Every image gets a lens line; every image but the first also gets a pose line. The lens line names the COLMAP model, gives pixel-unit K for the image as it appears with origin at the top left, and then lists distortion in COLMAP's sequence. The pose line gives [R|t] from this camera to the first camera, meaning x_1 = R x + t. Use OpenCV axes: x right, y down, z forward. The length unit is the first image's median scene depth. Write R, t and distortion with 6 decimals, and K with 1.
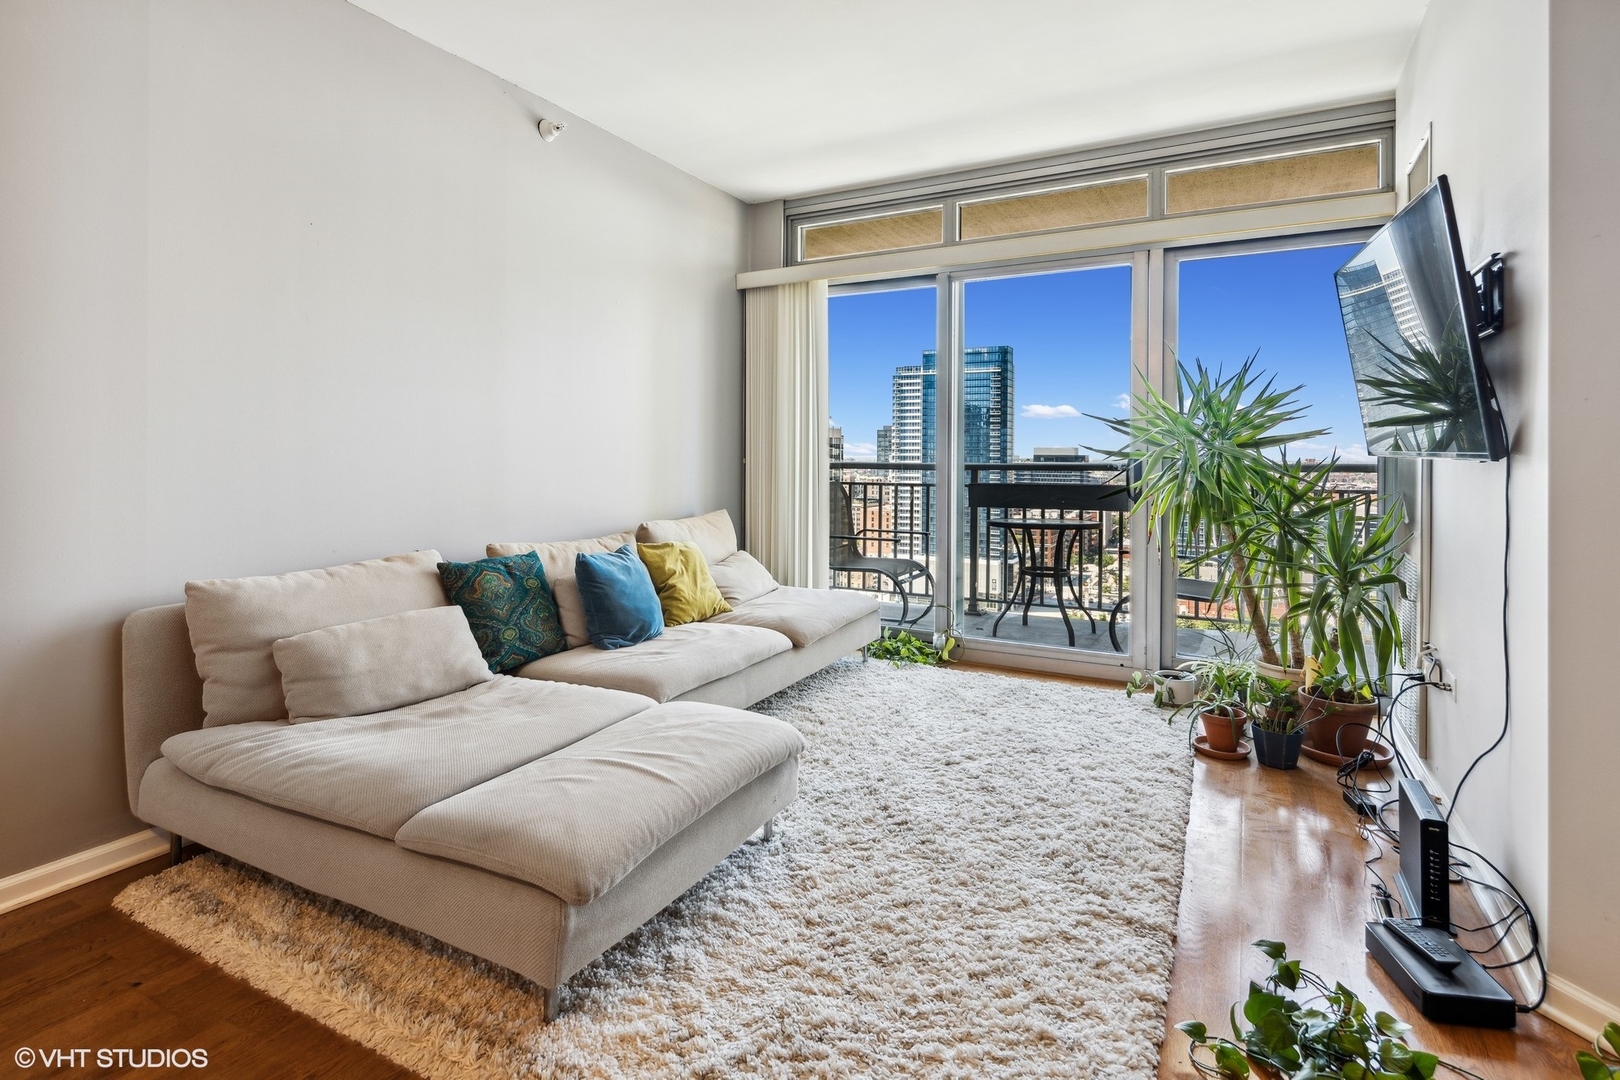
lens RADIAL K [[822.0, 0, 803.0], [0, 822.0, 455.1], [0, 0, 1]] dist [-0.001096, 0.000034]
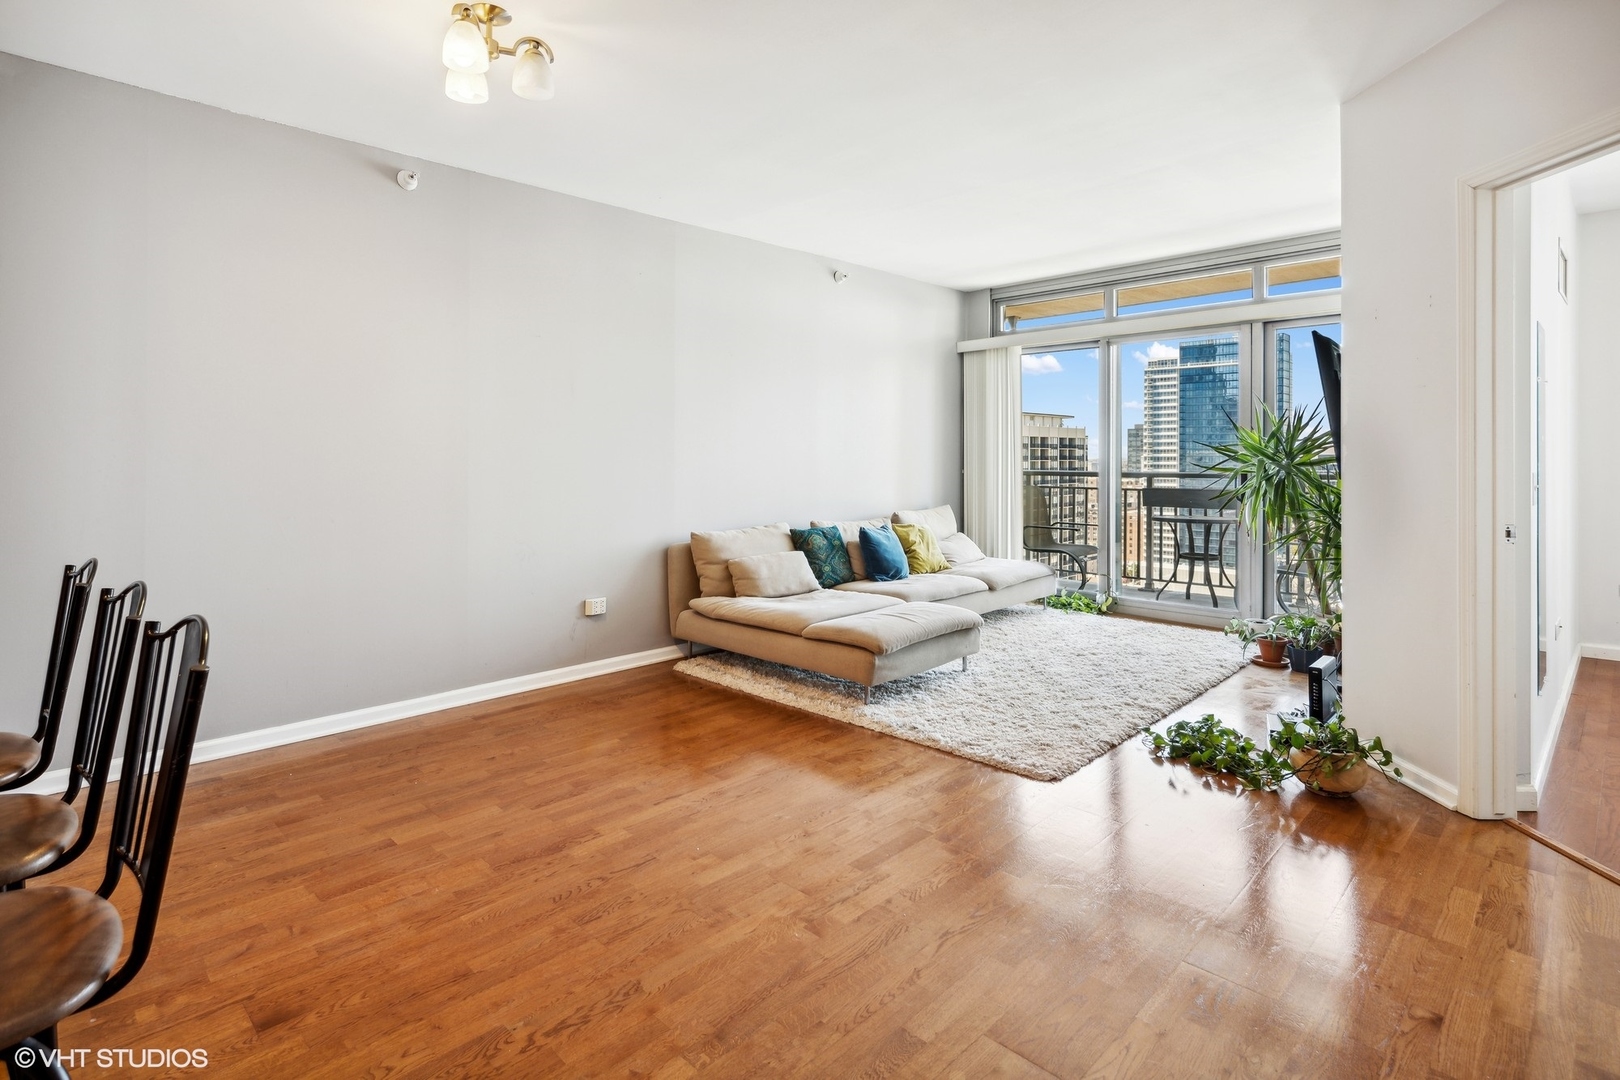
lens RADIAL K [[822.0, 0, 803.0], [0, 822.0, 455.1], [0, 0, 1]] dist [-0.001096, 0.000034]
pose [[0.958809, -0.003525, -0.284031, 0.098461], [0.003245, 0.999994, -0.001456, -0.029202], [0.284035, 0.000474, 0.958814, -0.659581]]
